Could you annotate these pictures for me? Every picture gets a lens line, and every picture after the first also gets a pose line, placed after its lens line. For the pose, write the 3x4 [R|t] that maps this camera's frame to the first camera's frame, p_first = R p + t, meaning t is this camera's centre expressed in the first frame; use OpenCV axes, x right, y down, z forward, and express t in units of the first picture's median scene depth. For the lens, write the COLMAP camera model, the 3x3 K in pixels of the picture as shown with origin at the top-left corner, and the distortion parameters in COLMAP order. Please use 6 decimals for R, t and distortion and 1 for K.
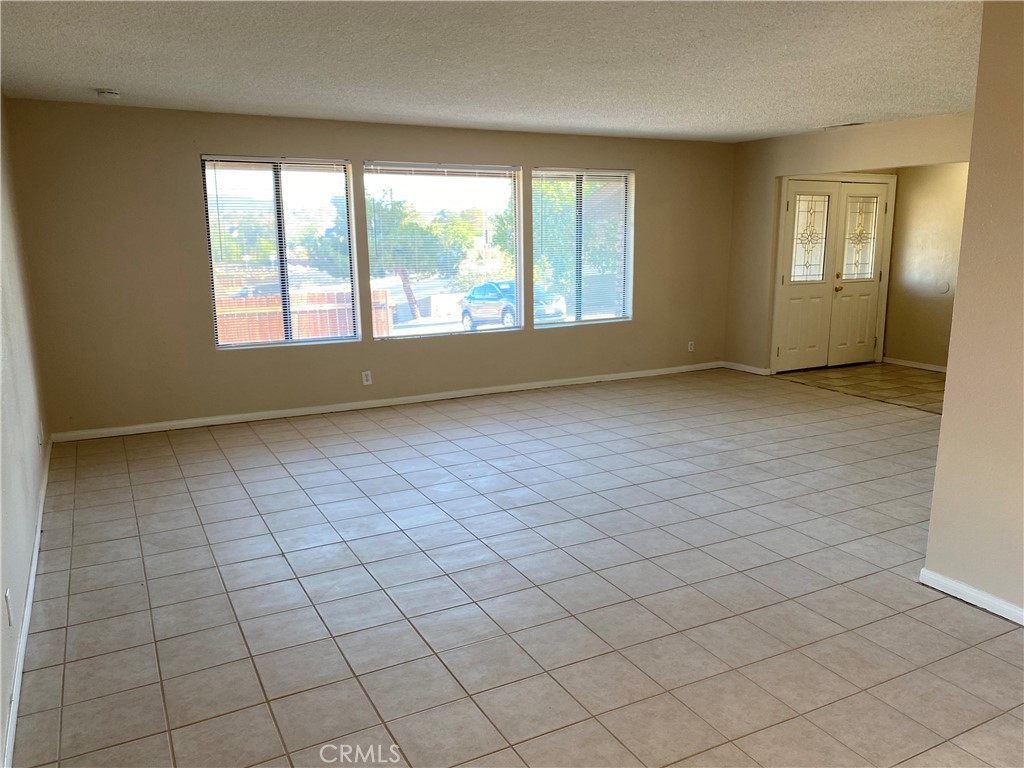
lens RADIAL K [[785.8, 0, 512.0], [0, 785.8, 384.0], [0, 0, 1]] dist [0.079634, -0.089261]
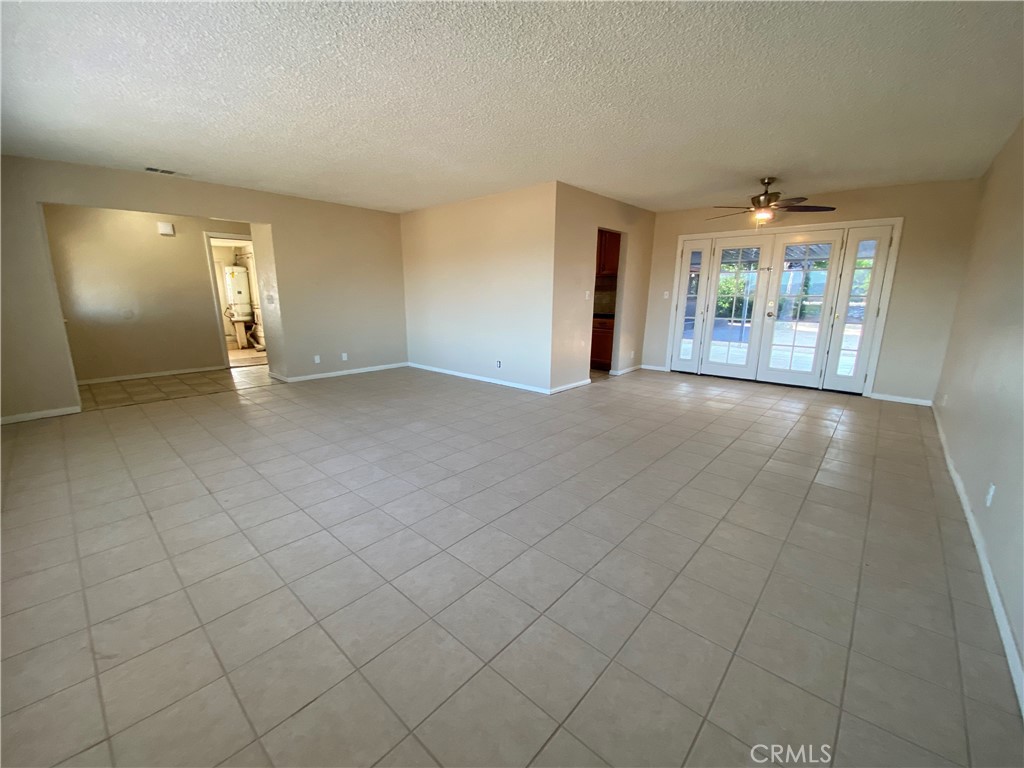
lens RADIAL K [[414.6, 0, 508.3], [0, 414.6, 389.9], [0, 0, 1]] dist [0.000098, -0.010494]
pose [[-0.339593, -0.211929, 0.916386, -0.458658], [0.180468, 0.941502, 0.284615, -0.123839], [-0.923097, 0.262031, -0.281481, 0.932545]]
